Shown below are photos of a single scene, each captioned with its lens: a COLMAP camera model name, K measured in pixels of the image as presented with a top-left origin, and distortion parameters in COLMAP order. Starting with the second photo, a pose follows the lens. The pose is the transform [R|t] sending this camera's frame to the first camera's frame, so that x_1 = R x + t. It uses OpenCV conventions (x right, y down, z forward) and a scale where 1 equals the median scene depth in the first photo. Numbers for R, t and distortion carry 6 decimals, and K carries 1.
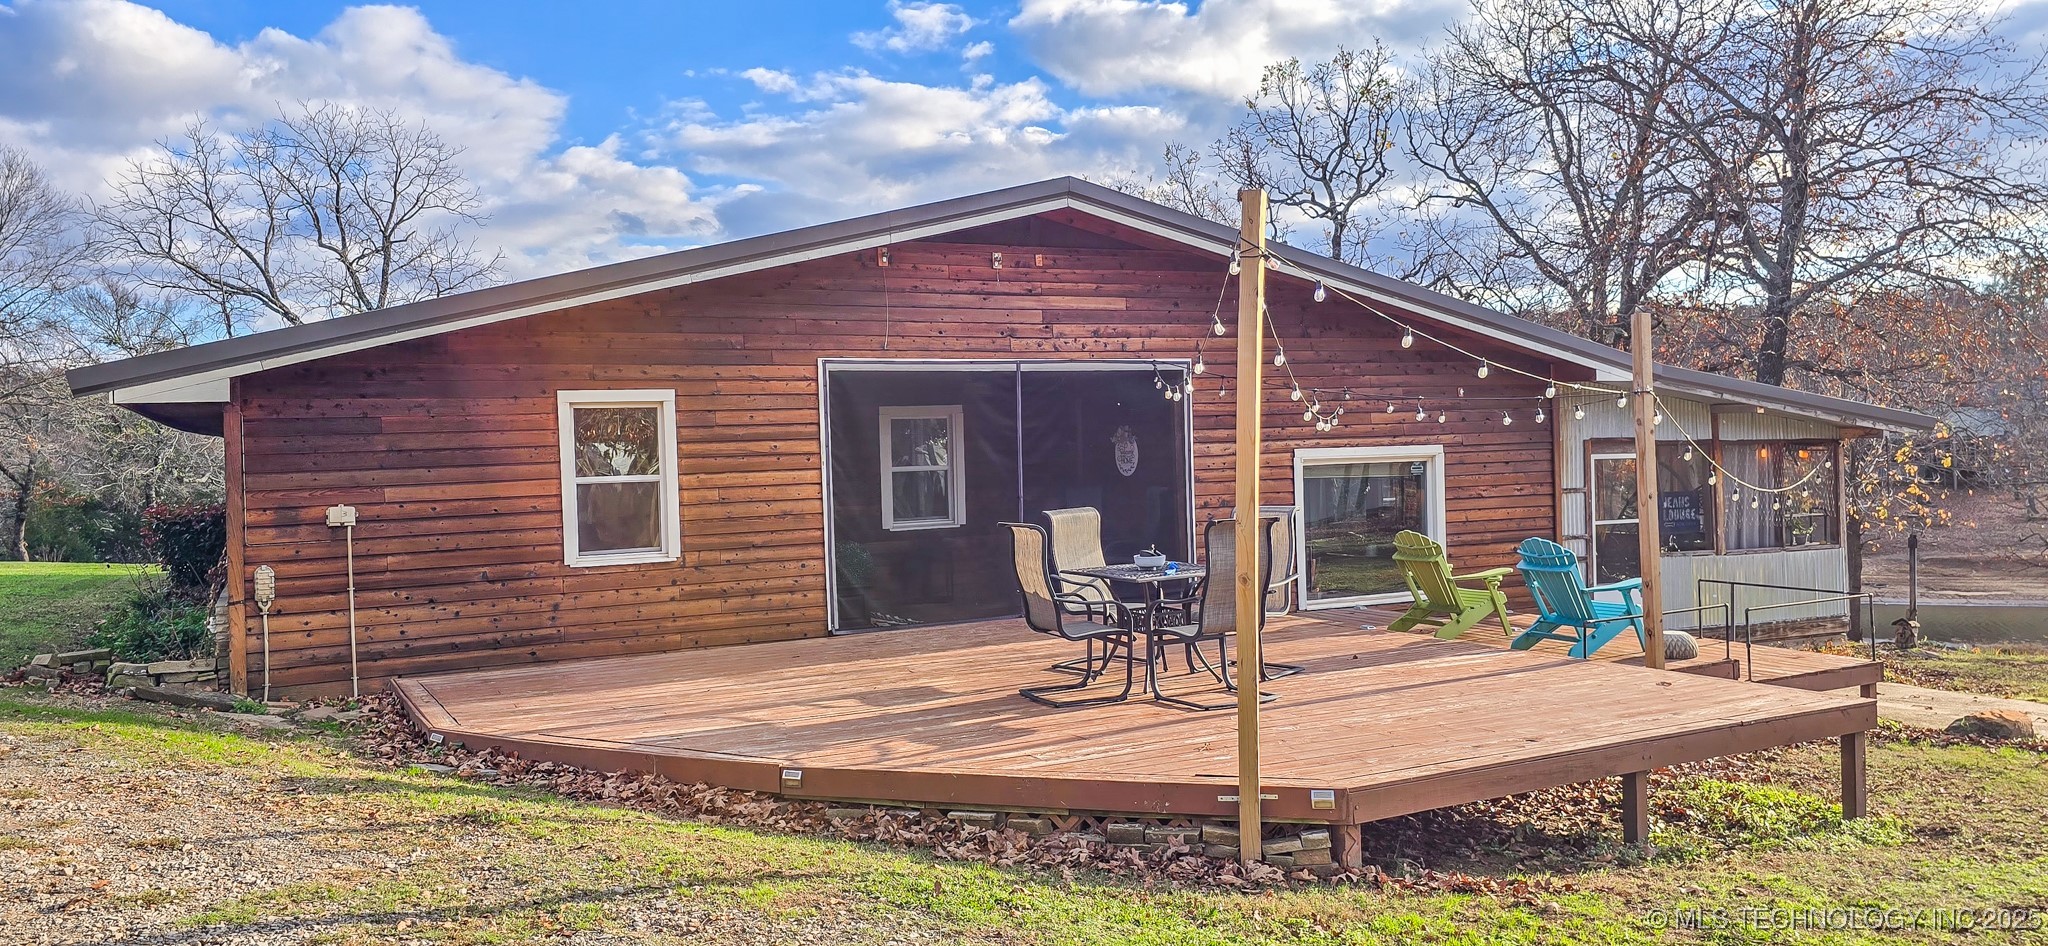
lens RADIAL K [[1221.9, 0, 1025.6], [0, 1221.9, 449.4], [0, 0, 1]] dist [0.036747, -0.002820]
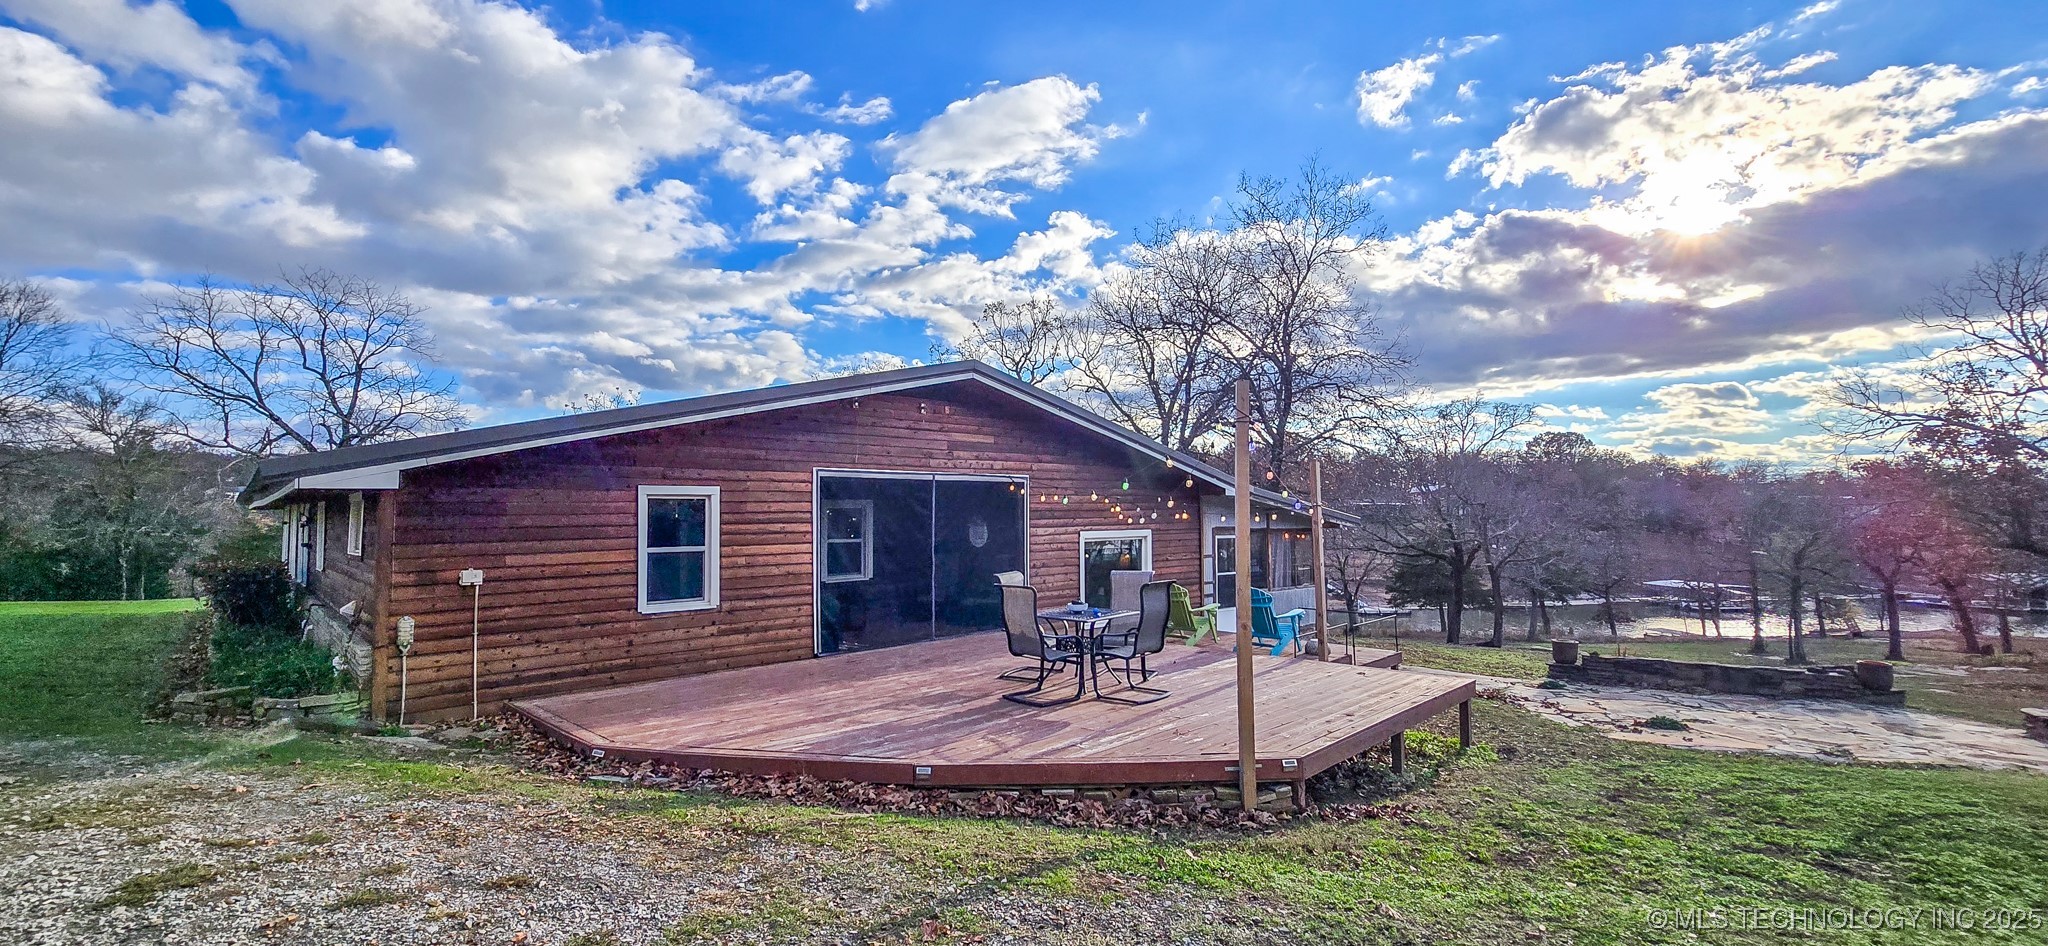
lens RADIAL K [[732.3, 0, 980.6], [0, 732.3, 473.2], [0, 0, 1]] dist [-0.001654, 0.000034]
pose [[0.966745, 0.032111, 0.253718, -0.224831], [-0.014045, 0.997255, -0.072700, -0.006983], [-0.255356, 0.066719, 0.964542, 0.103805]]
